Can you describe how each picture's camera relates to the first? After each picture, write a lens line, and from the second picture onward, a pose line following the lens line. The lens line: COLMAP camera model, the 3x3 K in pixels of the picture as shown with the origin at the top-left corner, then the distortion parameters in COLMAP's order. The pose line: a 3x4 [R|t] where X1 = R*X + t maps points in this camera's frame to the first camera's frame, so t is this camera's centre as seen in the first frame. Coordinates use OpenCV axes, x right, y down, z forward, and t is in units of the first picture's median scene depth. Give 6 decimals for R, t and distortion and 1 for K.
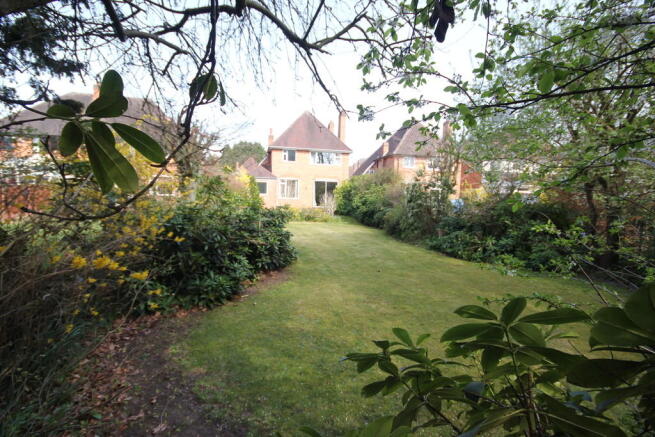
lens RADIAL K [[305.4, 0, 328.2], [0, 305.4, 214.7], [0, 0, 1]] dist [0.001695, -0.000023]
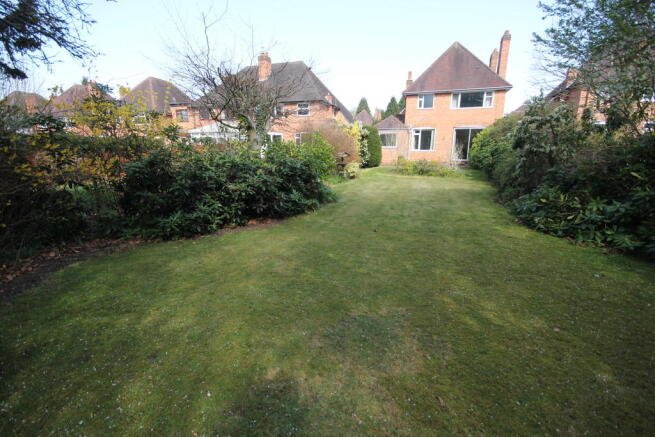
lens RADIAL K [[305.4, 0, 328.0], [0, 305.4, 221.4], [0, 0, 1]] dist [0.001695, -0.000023]
pose [[0.844157, 0.093043, -0.527961, 0.131918], [-0.005753, 0.986339, 0.164625, 0.005830], [0.536066, -0.135932, 0.833160, 0.061829]]
